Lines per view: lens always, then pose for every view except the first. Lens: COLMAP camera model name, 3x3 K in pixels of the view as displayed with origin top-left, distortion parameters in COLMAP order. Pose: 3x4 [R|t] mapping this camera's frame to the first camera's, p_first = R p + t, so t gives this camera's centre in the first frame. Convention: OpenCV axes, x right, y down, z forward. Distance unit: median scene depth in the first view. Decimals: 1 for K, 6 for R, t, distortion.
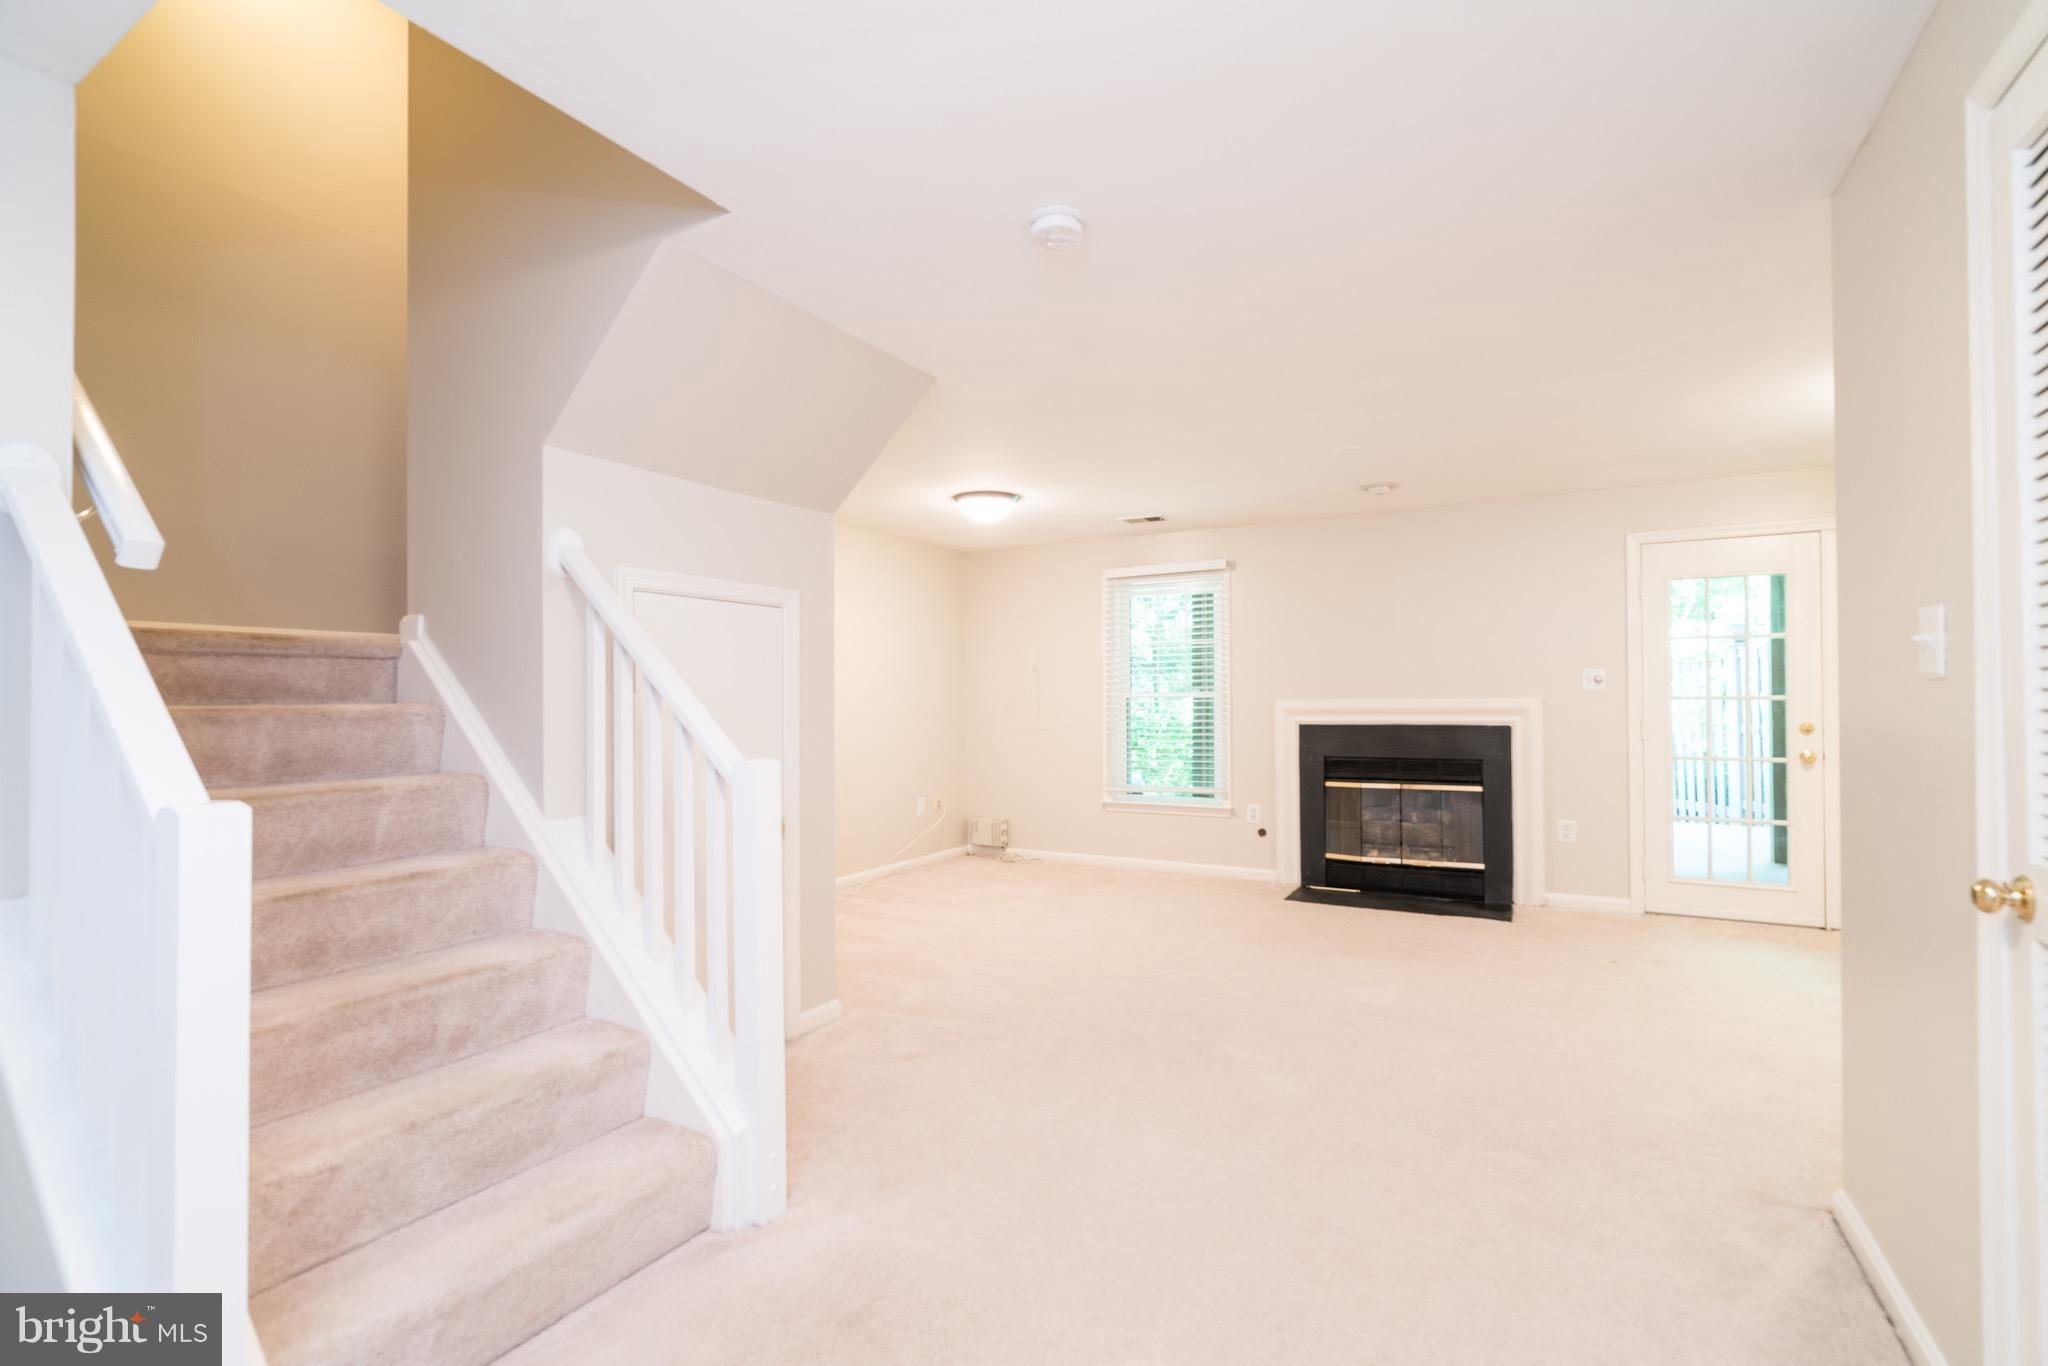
lens RADIAL K [[949.2, 0, 1030.2], [0, 949.2, 690.2], [0, 0, 1]] dist [-0.005247, 0.003779]
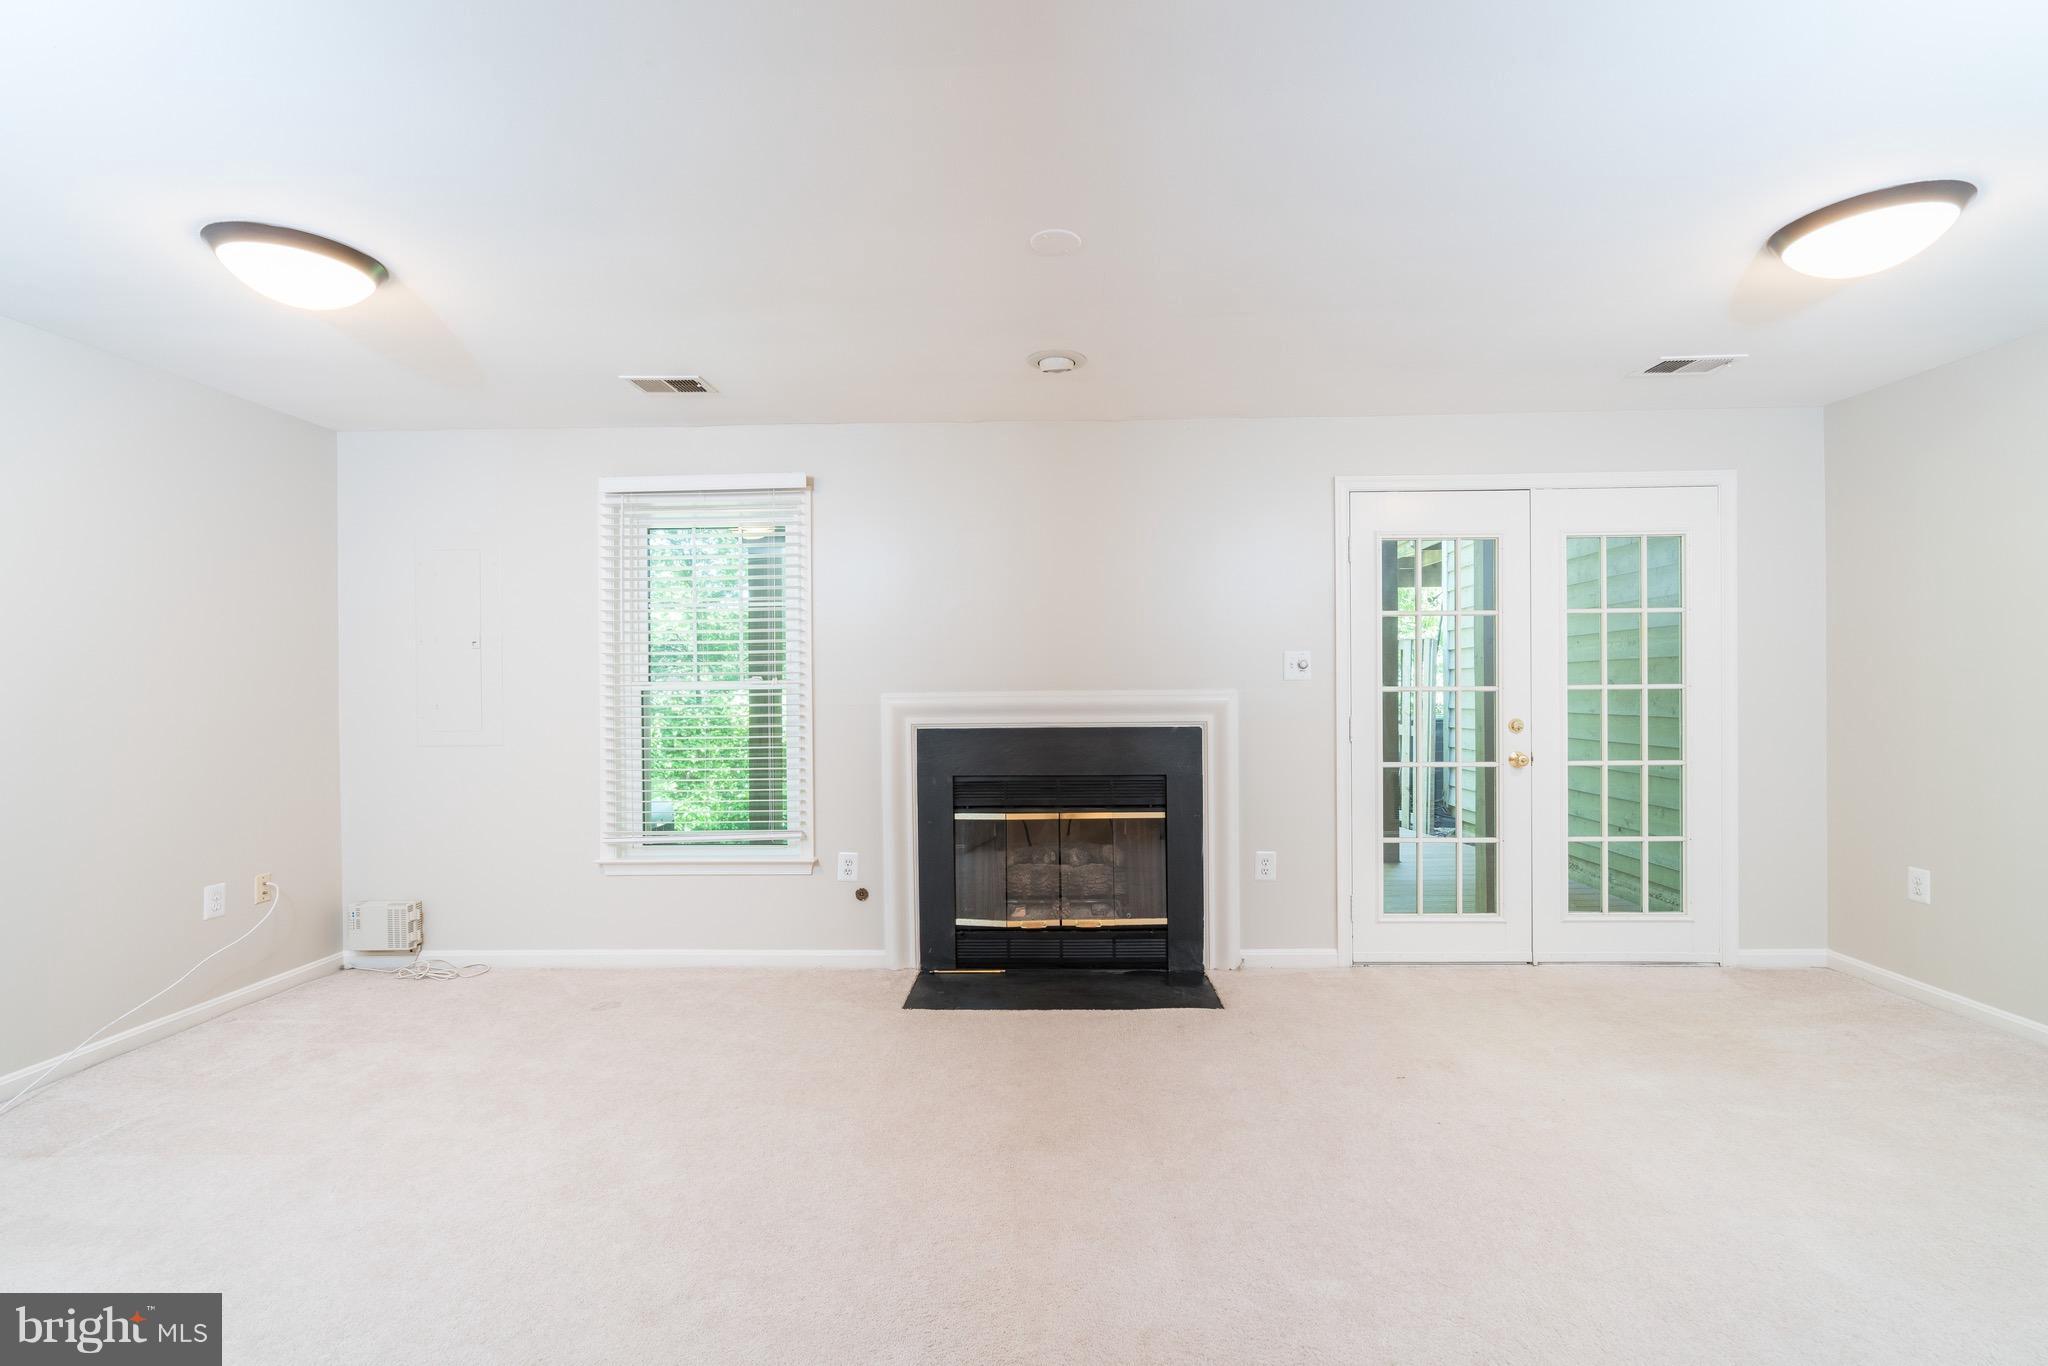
lens RADIAL K [[949.2, 0, 1030.2], [0, 949.2, 690.2], [0, 0, 1]] dist [-0.005247, 0.003779]
pose [[0.892755, -0.002744, 0.450535, 0.054990], [-0.002124, 0.999945, 0.010300, 0.001781], [-0.450538, -0.010152, 0.892699, 0.375841]]
